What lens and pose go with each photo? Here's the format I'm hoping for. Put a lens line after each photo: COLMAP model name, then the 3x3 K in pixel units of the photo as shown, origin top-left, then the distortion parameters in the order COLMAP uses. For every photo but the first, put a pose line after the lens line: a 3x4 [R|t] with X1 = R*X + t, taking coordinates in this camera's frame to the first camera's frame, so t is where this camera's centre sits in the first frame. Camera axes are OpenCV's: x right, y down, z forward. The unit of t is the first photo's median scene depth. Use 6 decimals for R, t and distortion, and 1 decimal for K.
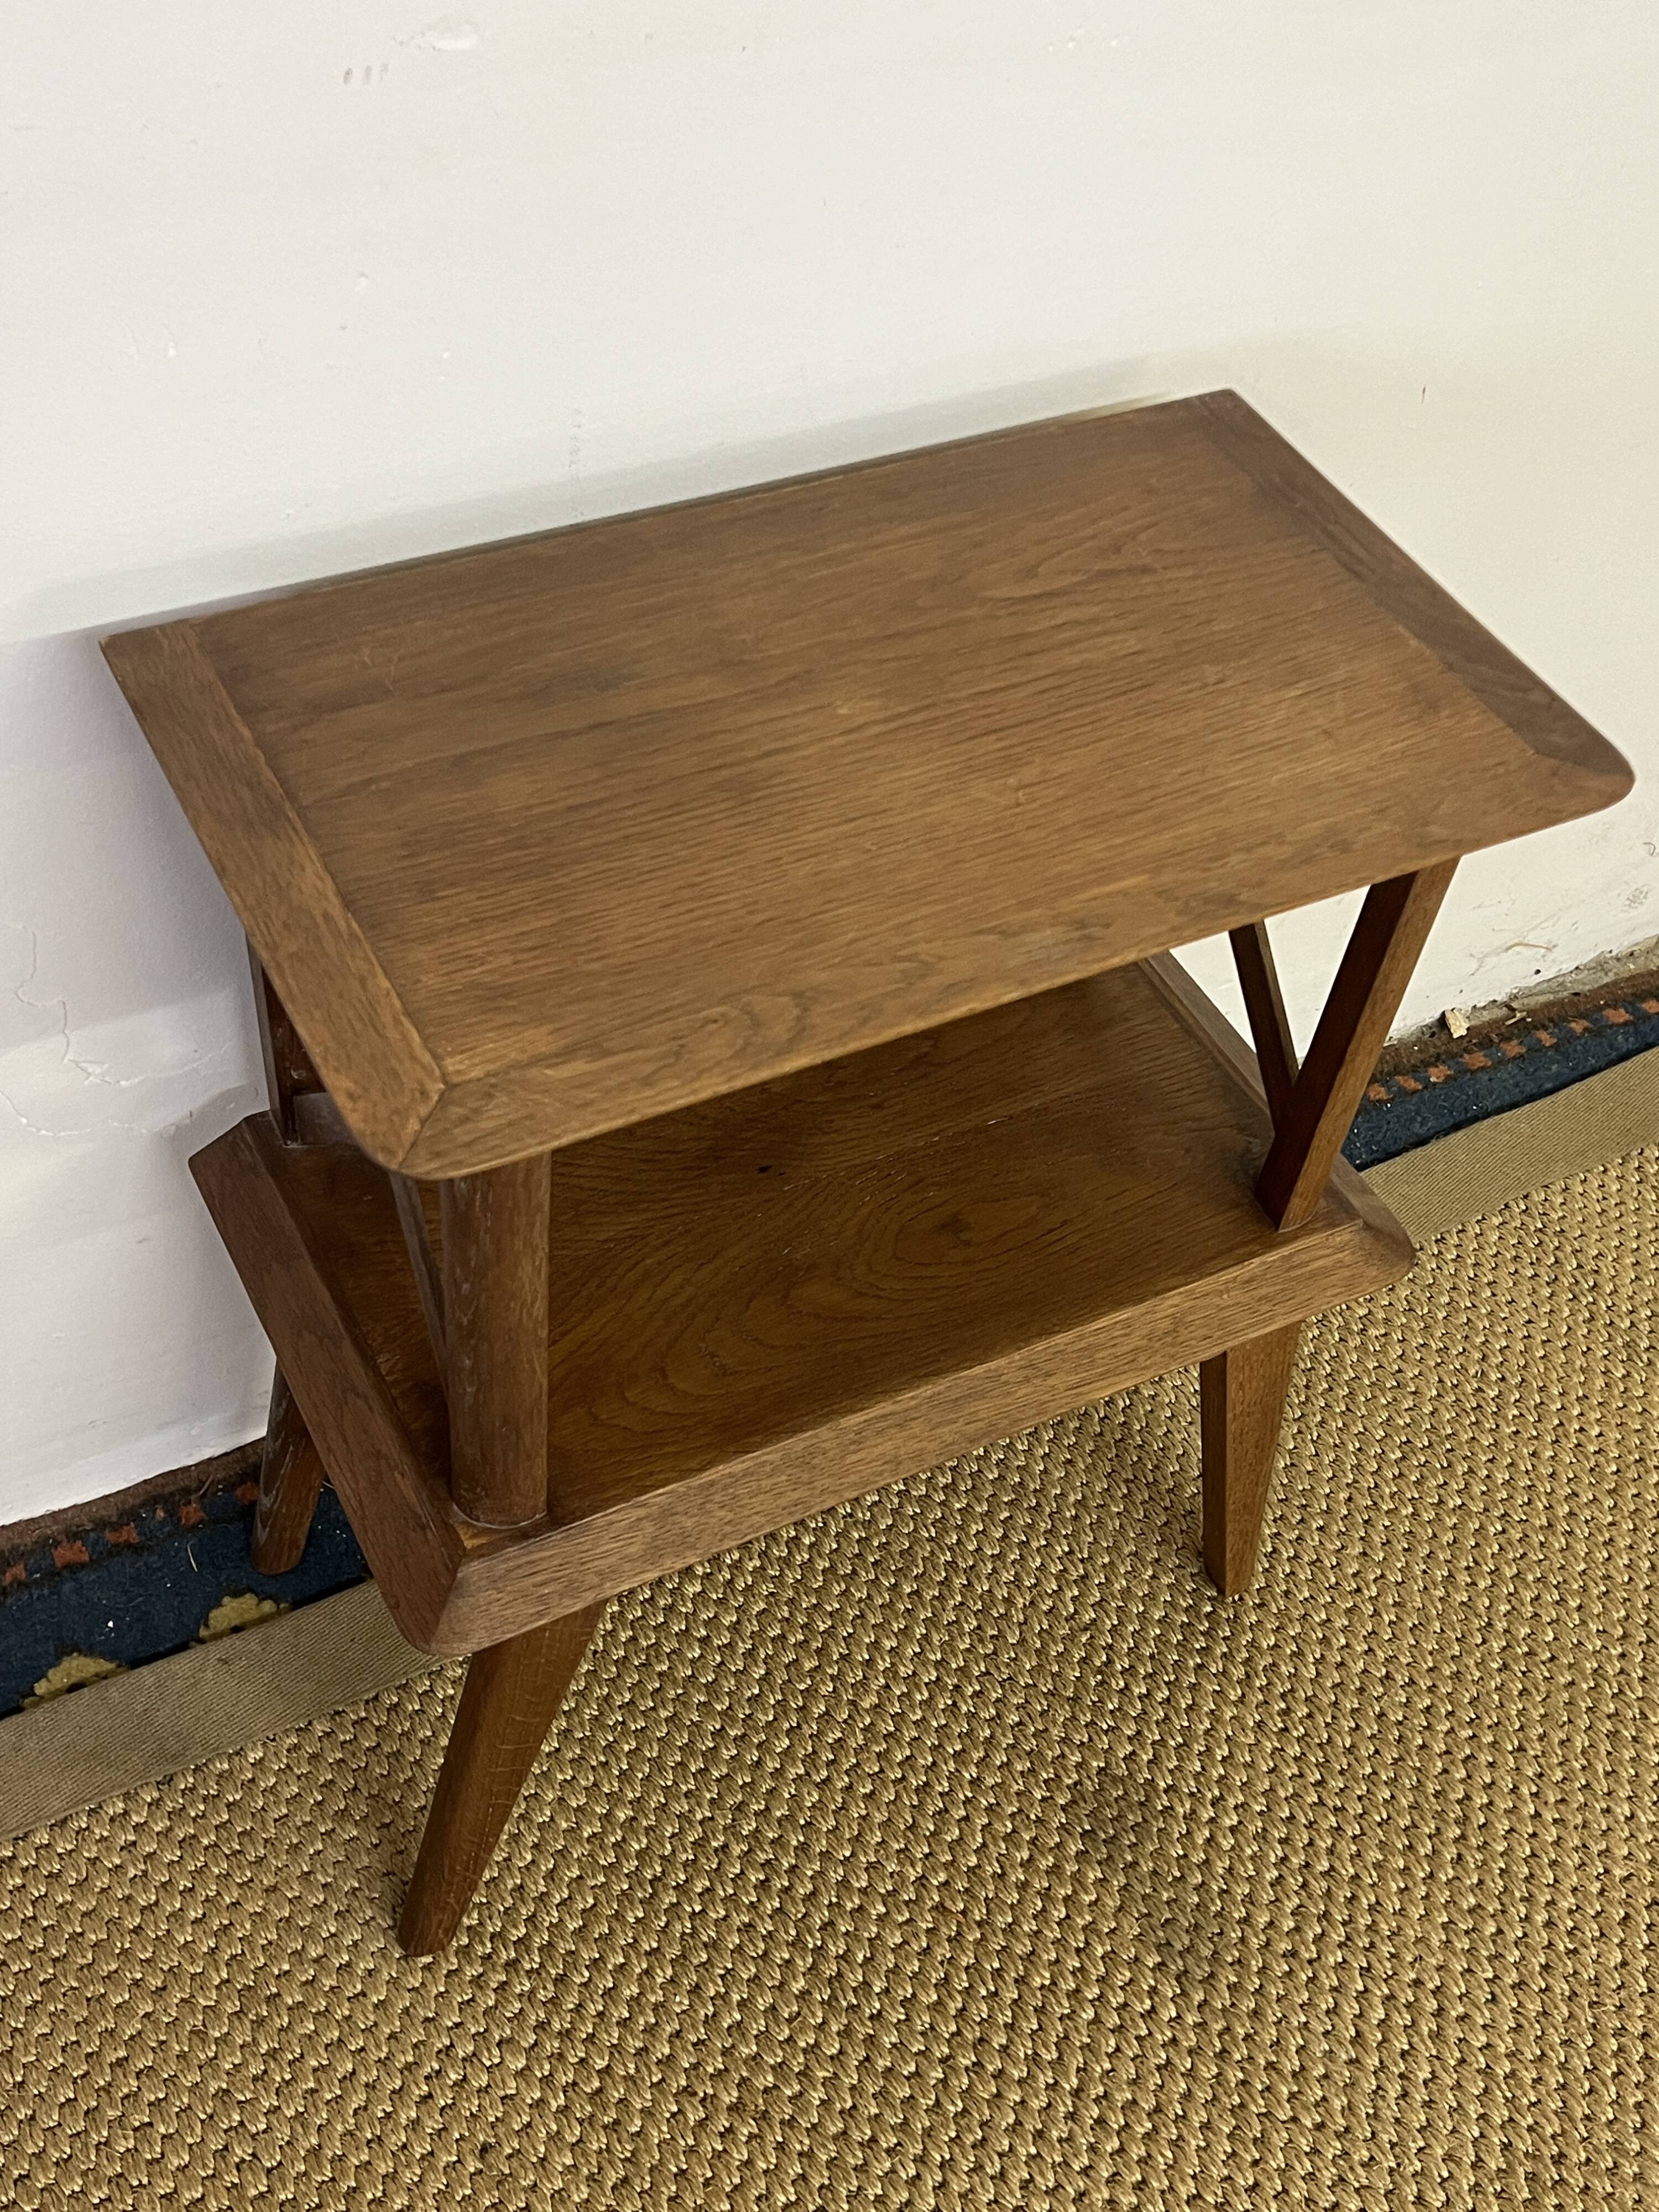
lens RADIAL K [[2352.0, 0, 813.6], [0, 2352.0, 1141.9], [0, 0, 1]] dist [0.060507, 0.000000]
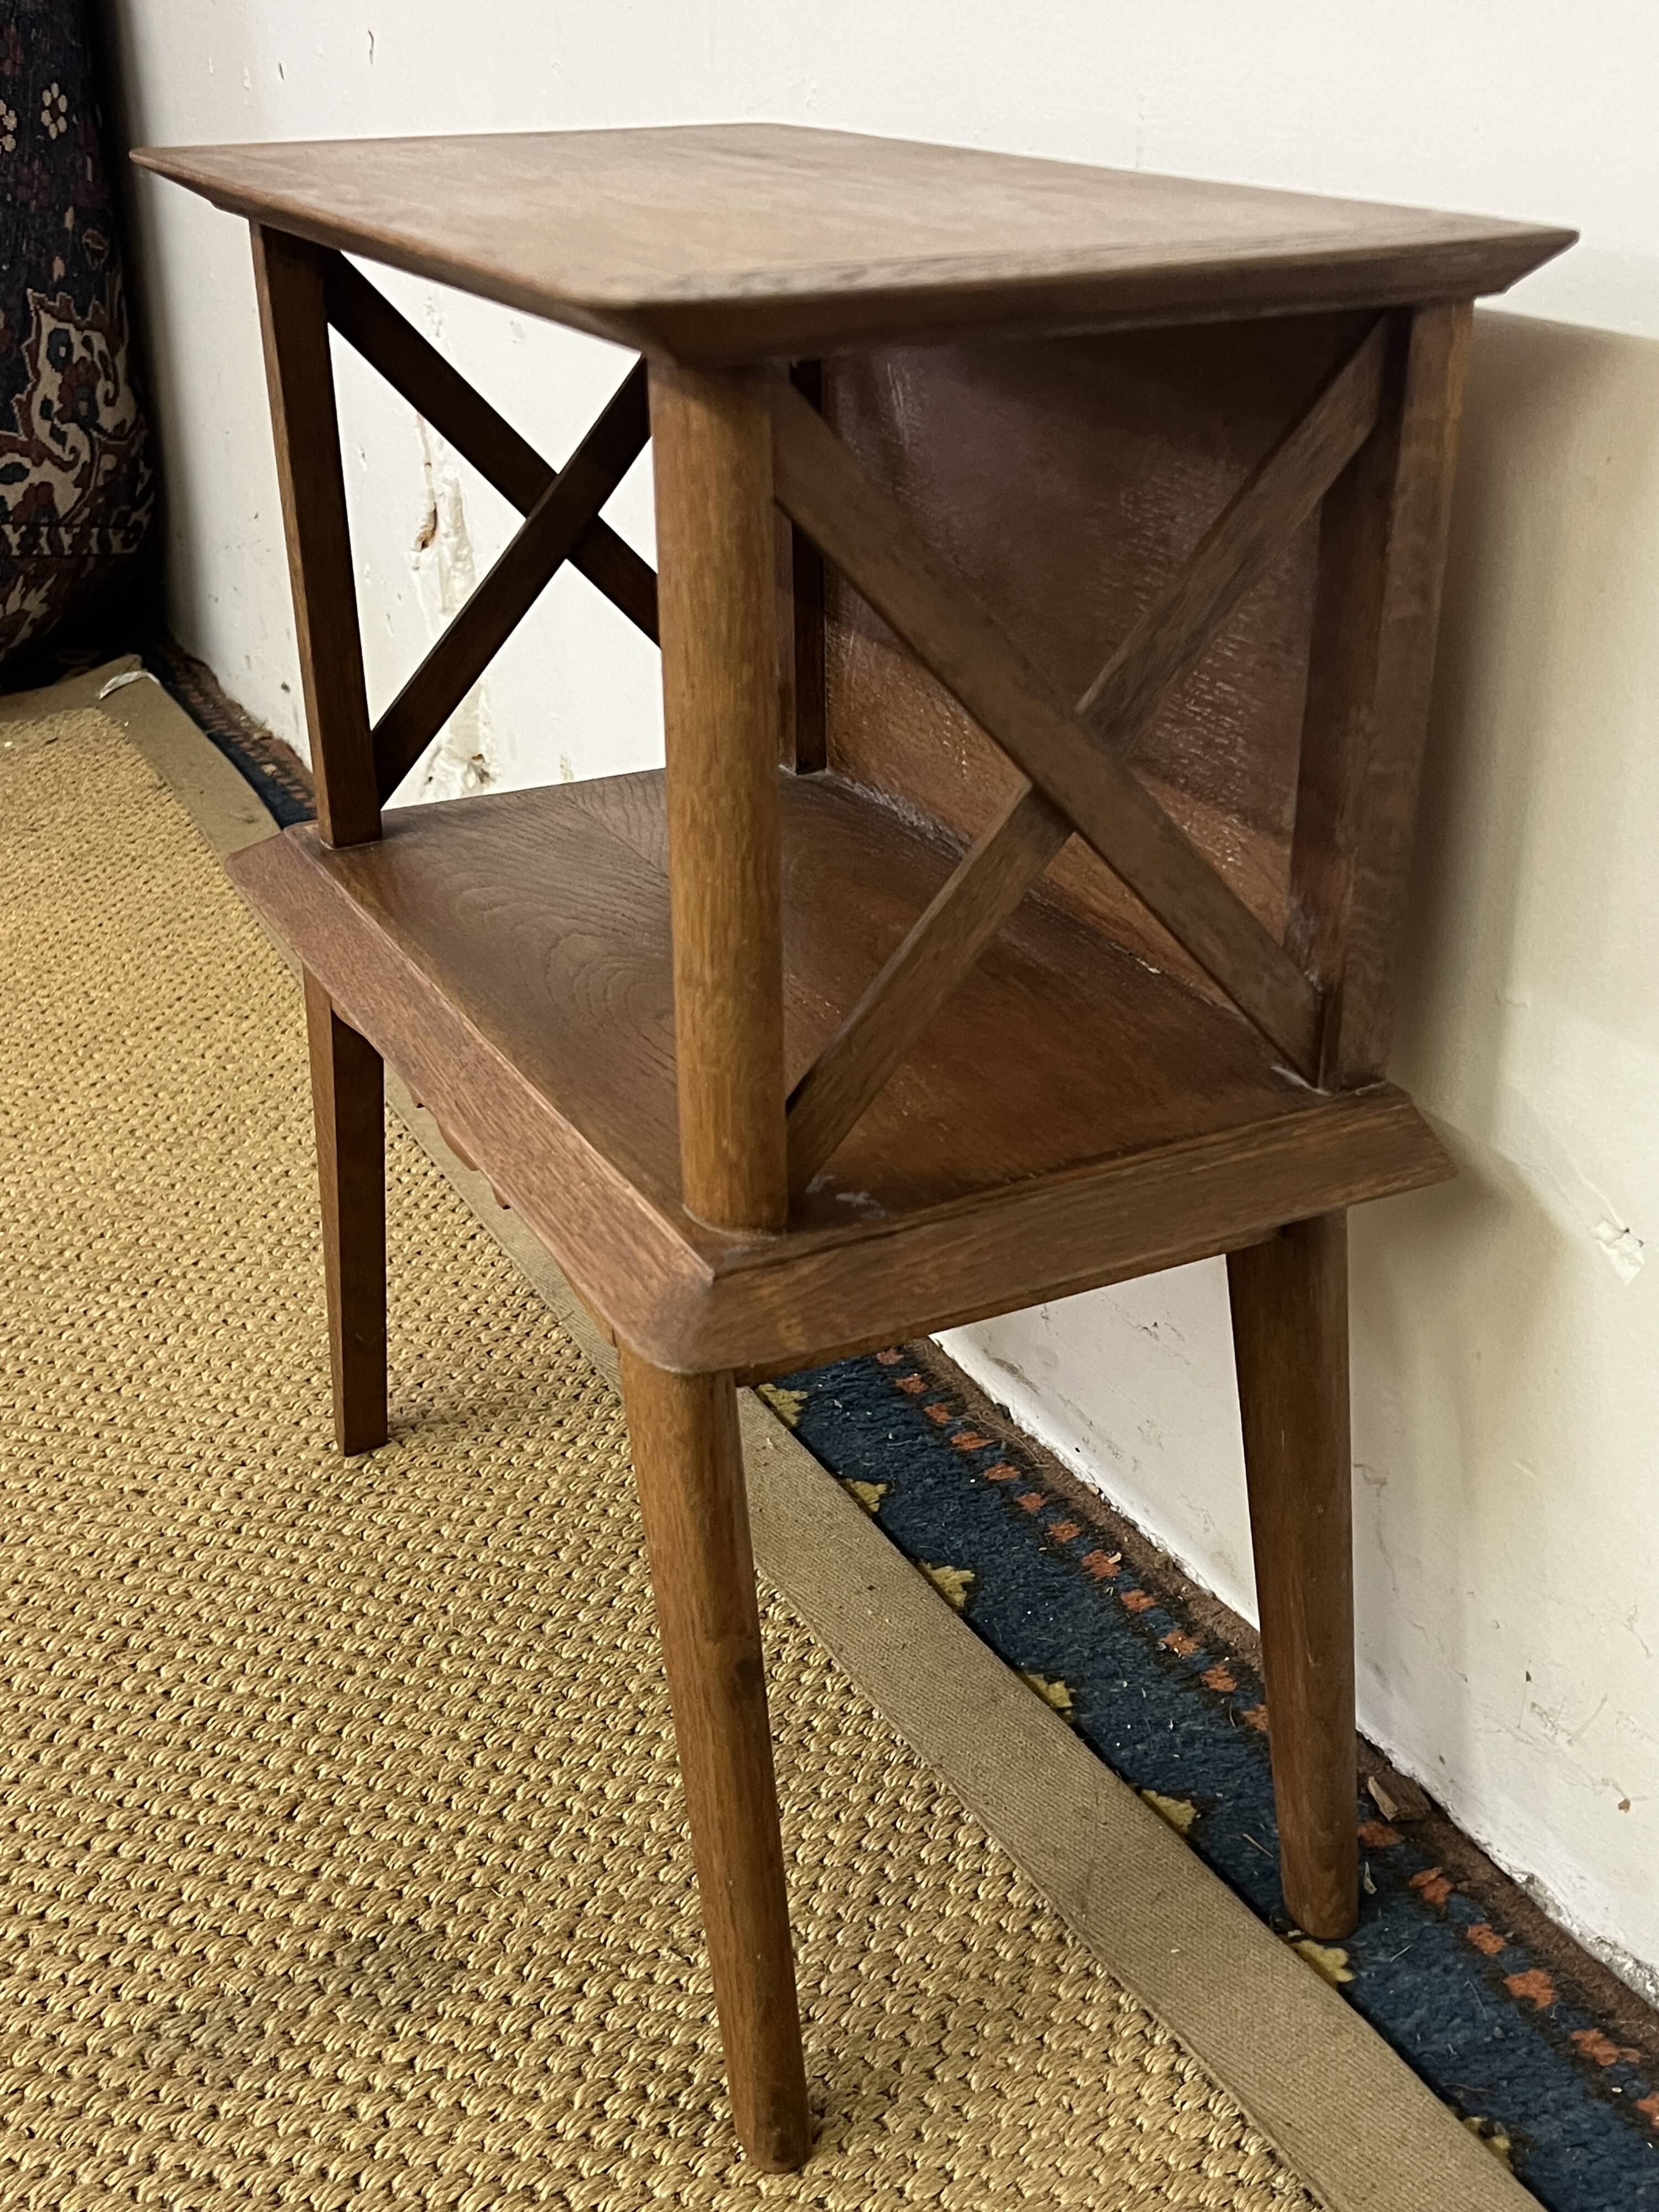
lens RADIAL K [[2352.0, 0, 822.3], [0, 2352.0, 1149.8], [0, 0, 1]] dist [0.060507, 0.000000]
pose [[-0.001499, 0.375777, -0.926709, 0.773231], [-0.749979, 0.612560, 0.249604, -0.160741], [0.661460, 0.695386, 0.280907, 0.784321]]
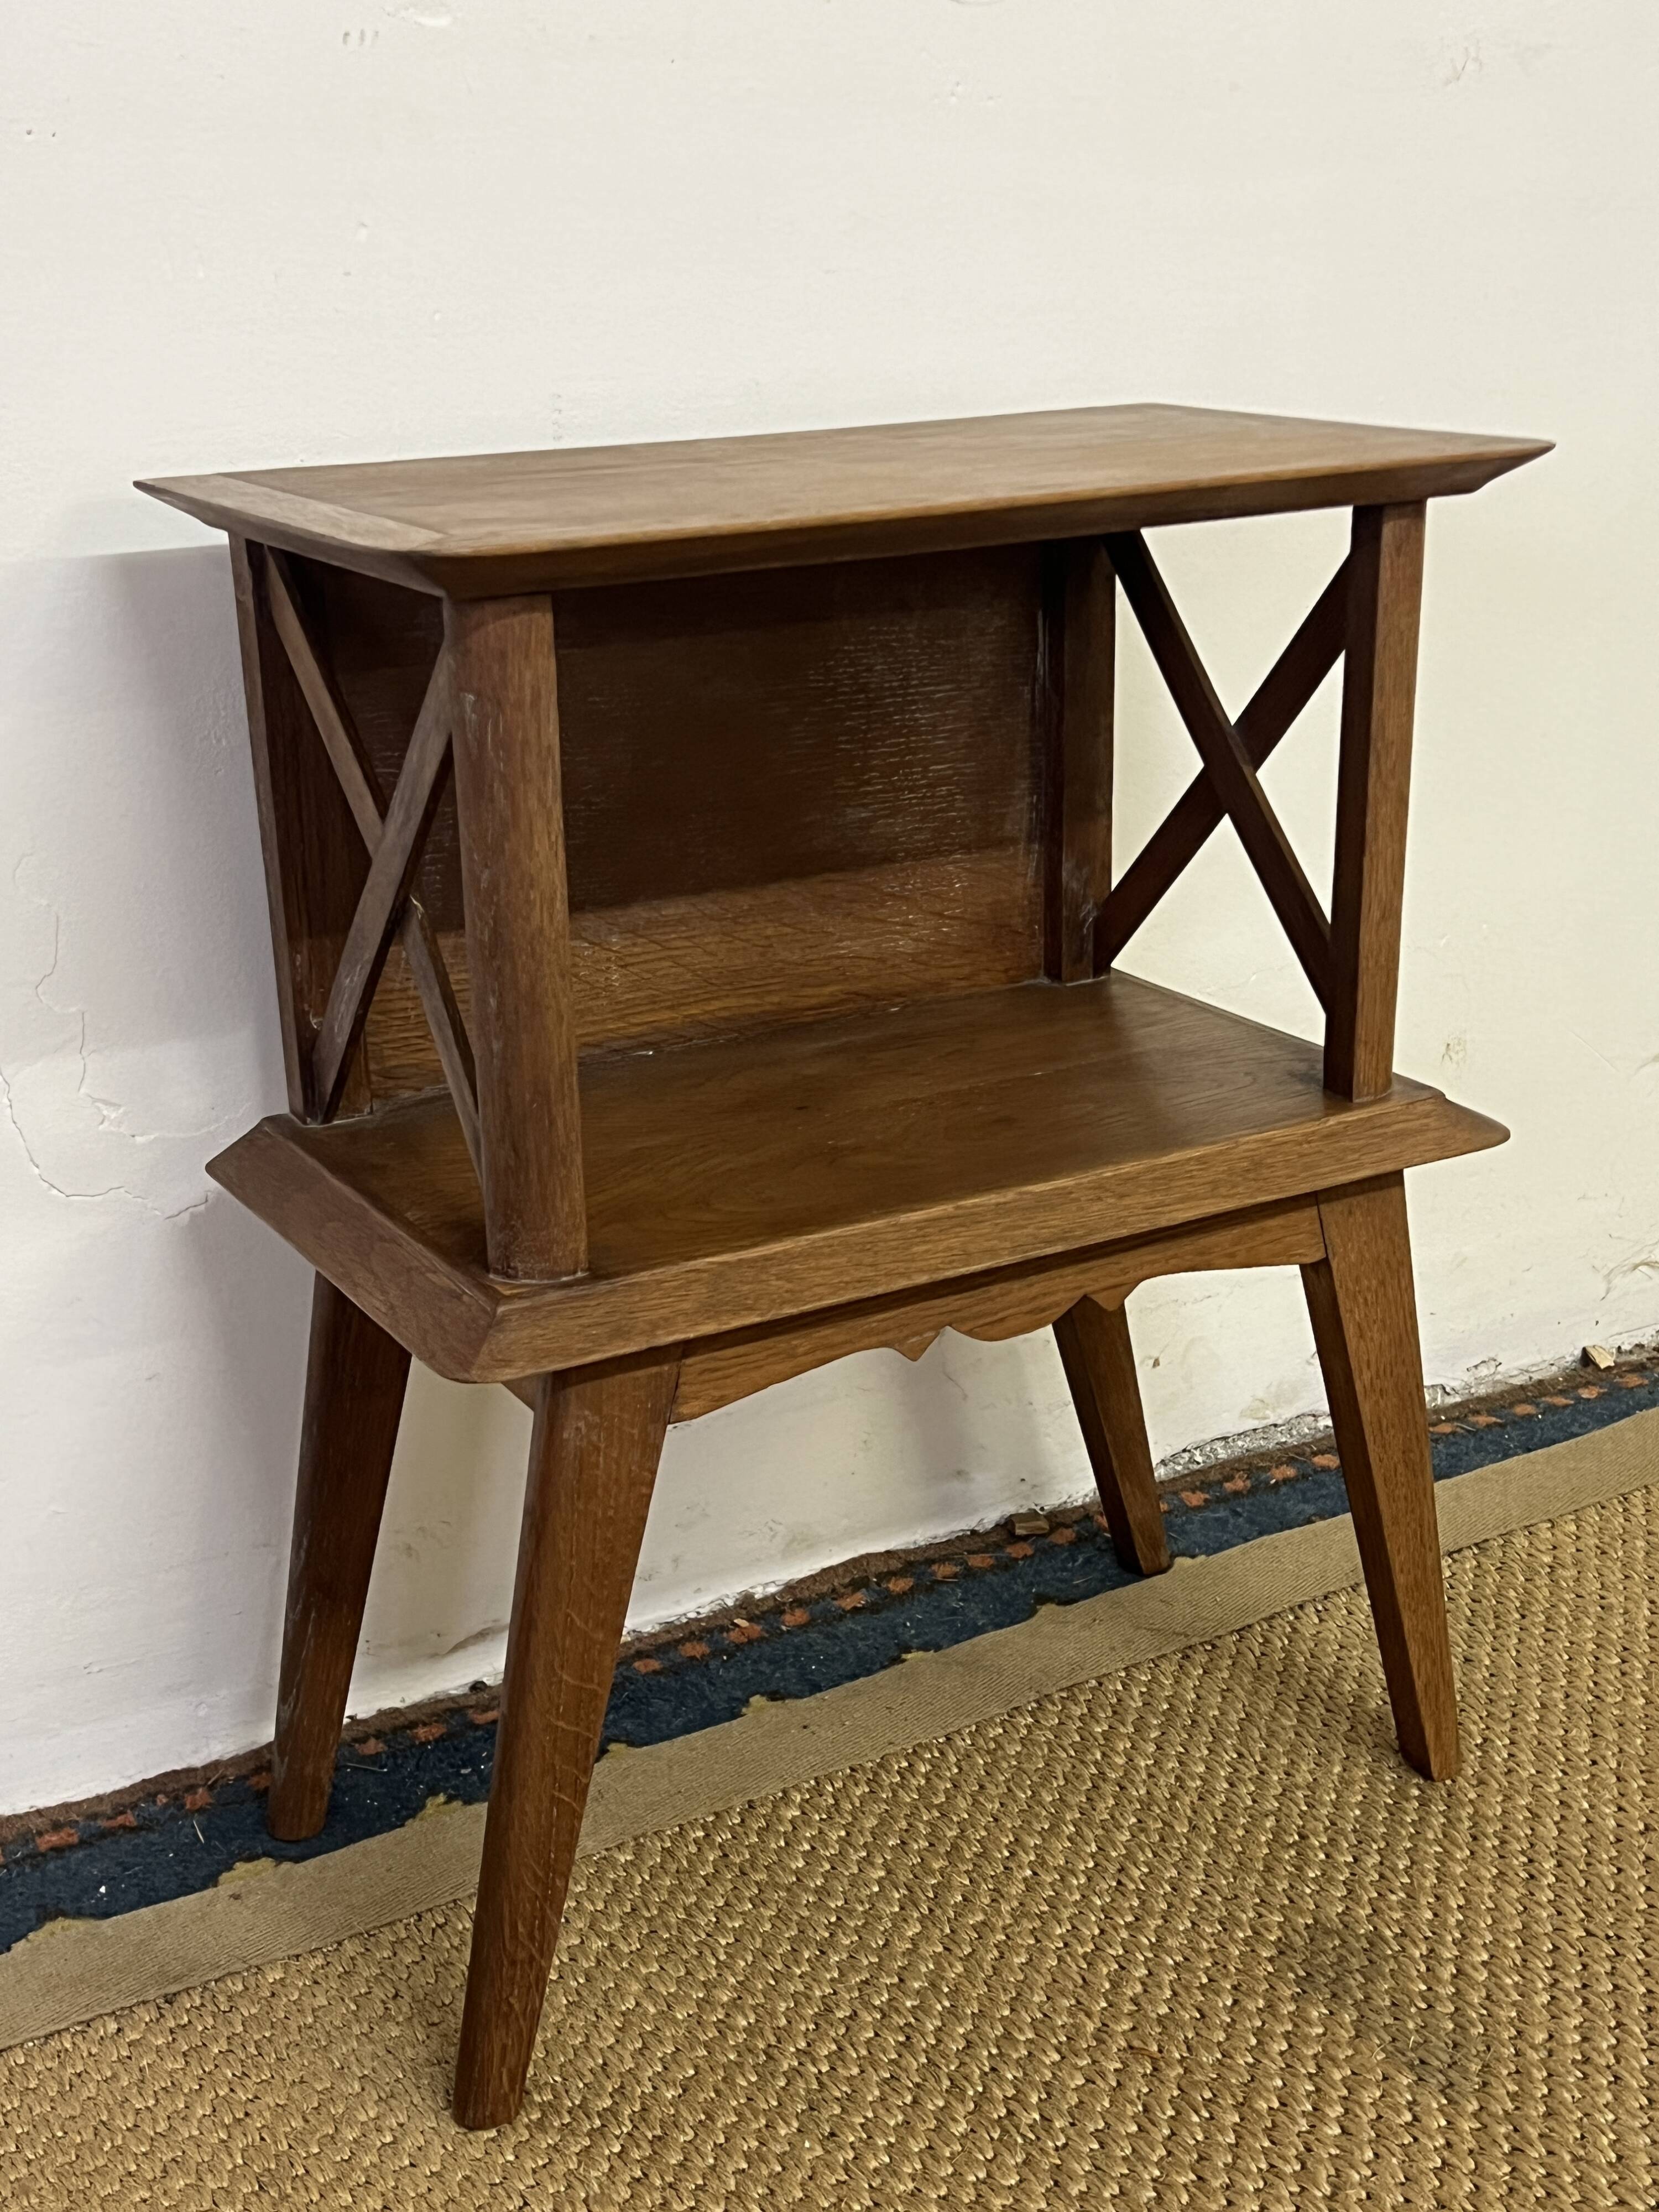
lens RADIAL K [[2801.7, 0, 800.8], [0, 2801.7, 1153.7], [0, 0, 1]] dist [0.087629, 0.000000]
pose [[0.993004, -0.117570, -0.010981, -0.010747], [0.096871, 0.864275, -0.493604, 0.557243], [0.067524, 0.489087, 0.869618, 0.020001]]
